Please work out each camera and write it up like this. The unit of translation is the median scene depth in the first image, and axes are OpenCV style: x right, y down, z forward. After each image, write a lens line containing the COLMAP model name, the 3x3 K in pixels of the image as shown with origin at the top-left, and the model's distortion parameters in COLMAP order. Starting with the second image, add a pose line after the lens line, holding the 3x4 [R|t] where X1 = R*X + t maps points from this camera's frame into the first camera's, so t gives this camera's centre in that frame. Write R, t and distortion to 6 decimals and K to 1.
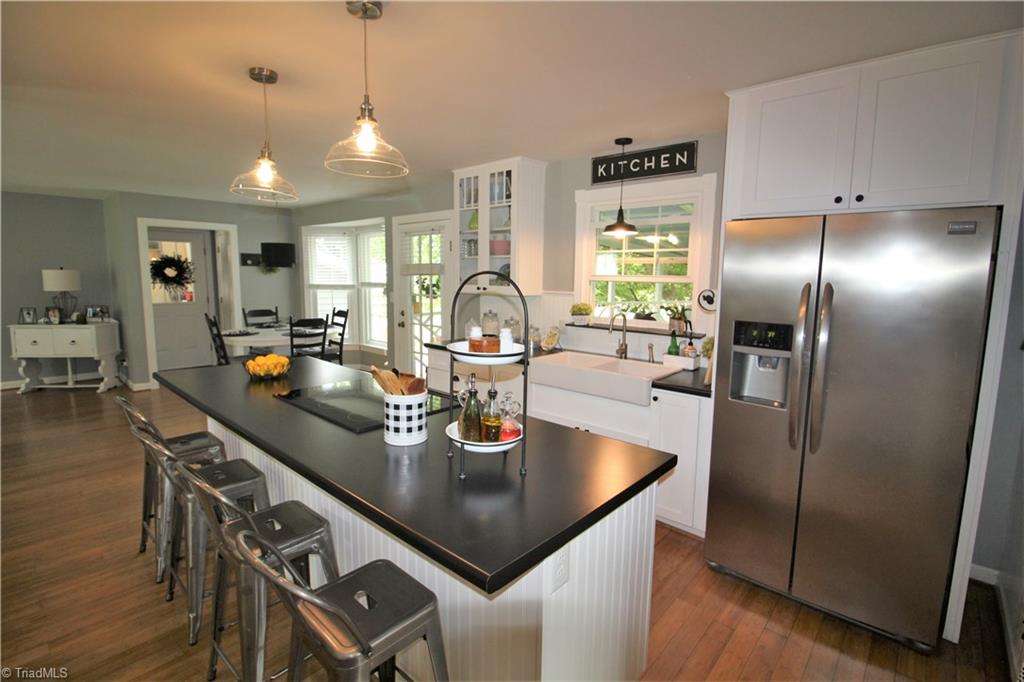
lens RADIAL K [[469.1, 0, 522.0], [0, 469.1, 334.7], [0, 0, 1]] dist [-0.004384, -0.012568]
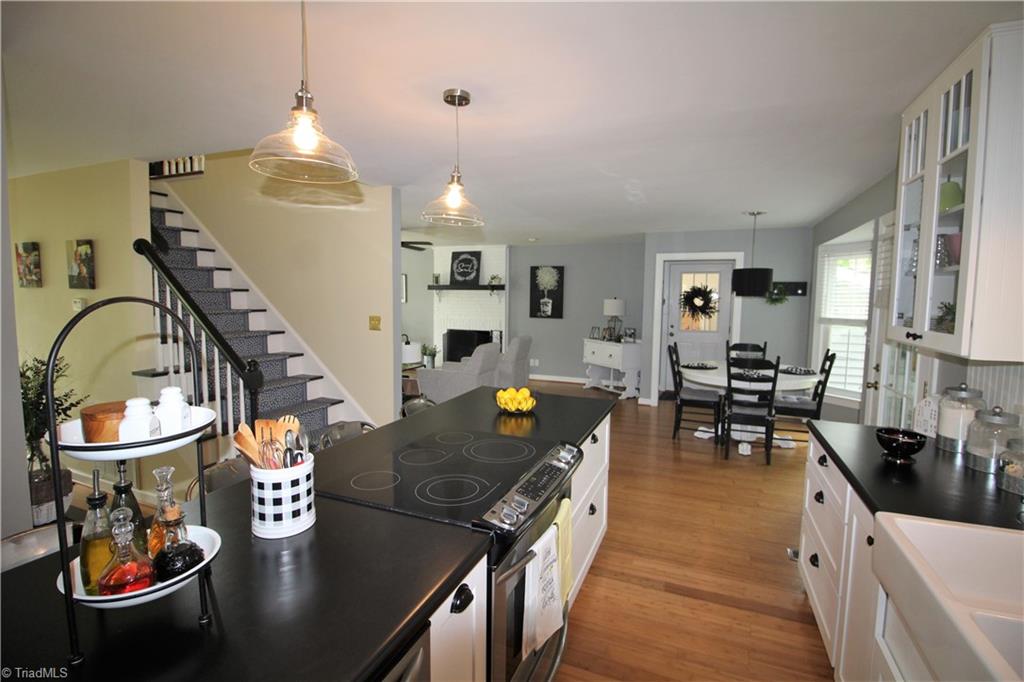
lens RADIAL K [[469.1, 0, 522.0], [0, 469.1, 334.7], [0, 0, 1]] dist [-0.004384, -0.012568]
pose [[0.322936, 0.066247, -0.944099, 0.253469], [-0.127284, 0.991525, 0.026036, -0.066515], [0.937822, 0.111760, 0.328631, 0.511790]]
